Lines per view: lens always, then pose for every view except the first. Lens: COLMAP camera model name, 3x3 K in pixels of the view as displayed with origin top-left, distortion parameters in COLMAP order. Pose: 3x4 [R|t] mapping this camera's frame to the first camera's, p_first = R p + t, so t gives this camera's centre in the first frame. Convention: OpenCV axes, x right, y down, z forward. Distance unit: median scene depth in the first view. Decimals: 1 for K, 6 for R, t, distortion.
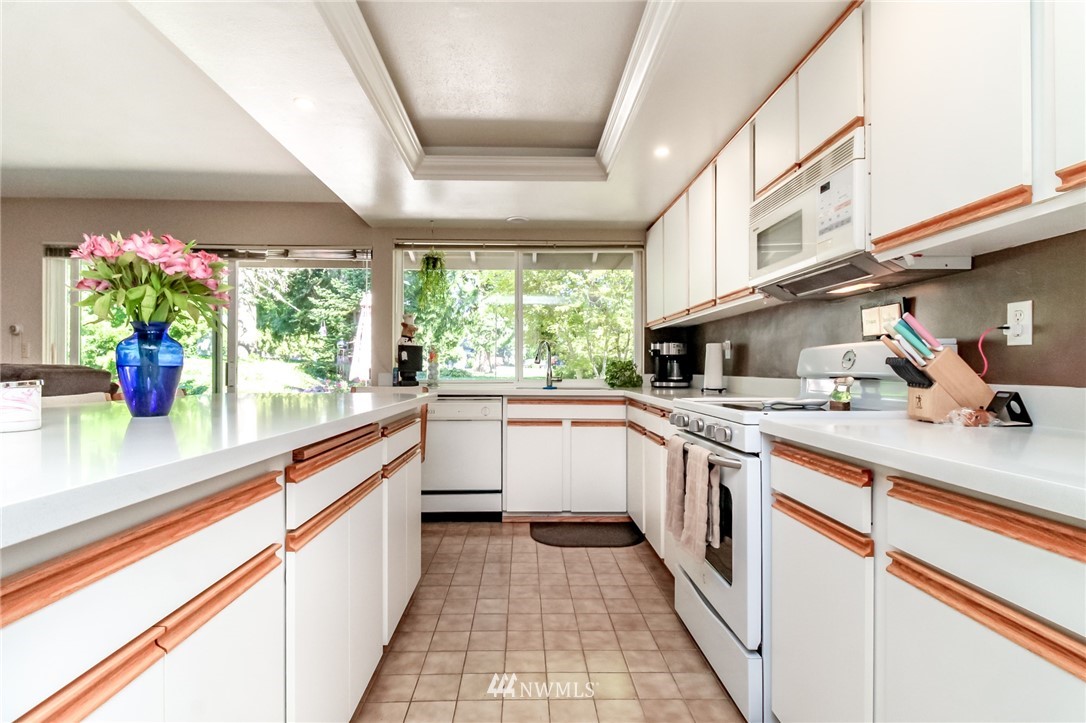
lens RADIAL K [[508.9, 0, 539.0], [0, 508.9, 367.8], [0, 0, 1]] dist [-0.003700, -0.000236]
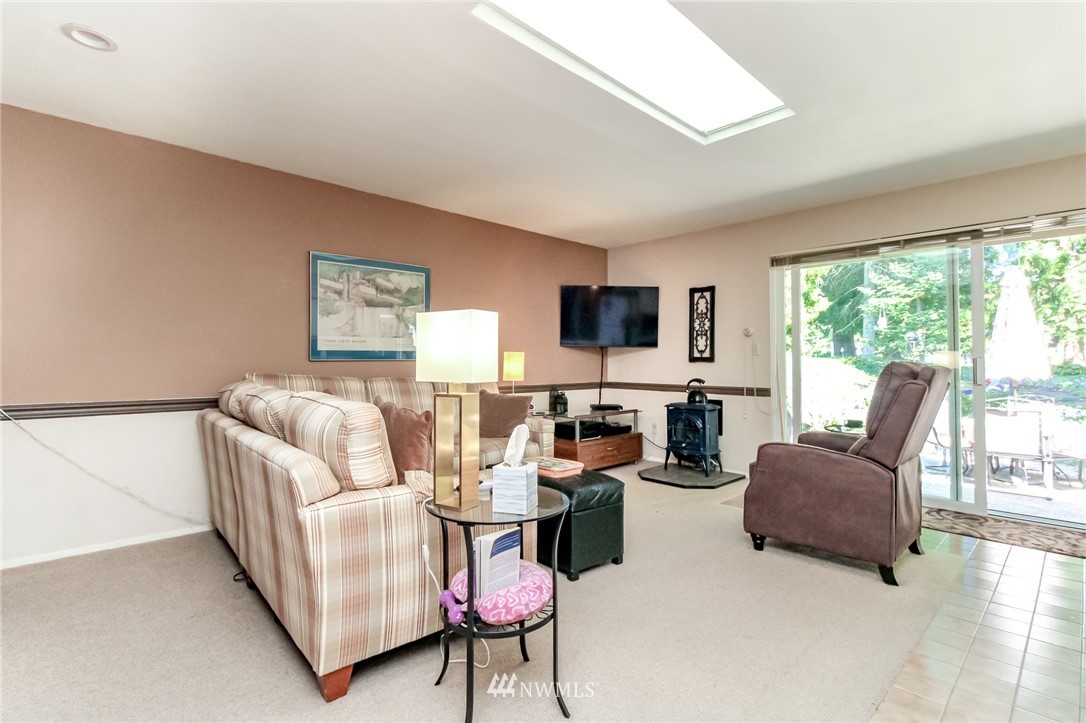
lens RADIAL K [[508.9, 0, 543.7], [0, 508.9, 363.5], [0, 0, 1]] dist [-0.003700, -0.000236]
pose [[0.670458, -0.003748, -0.741938, -0.156313], [0.004039, 0.999991, -0.001401, -0.000372], [0.741936, -0.002057, 0.670467, -0.052777]]
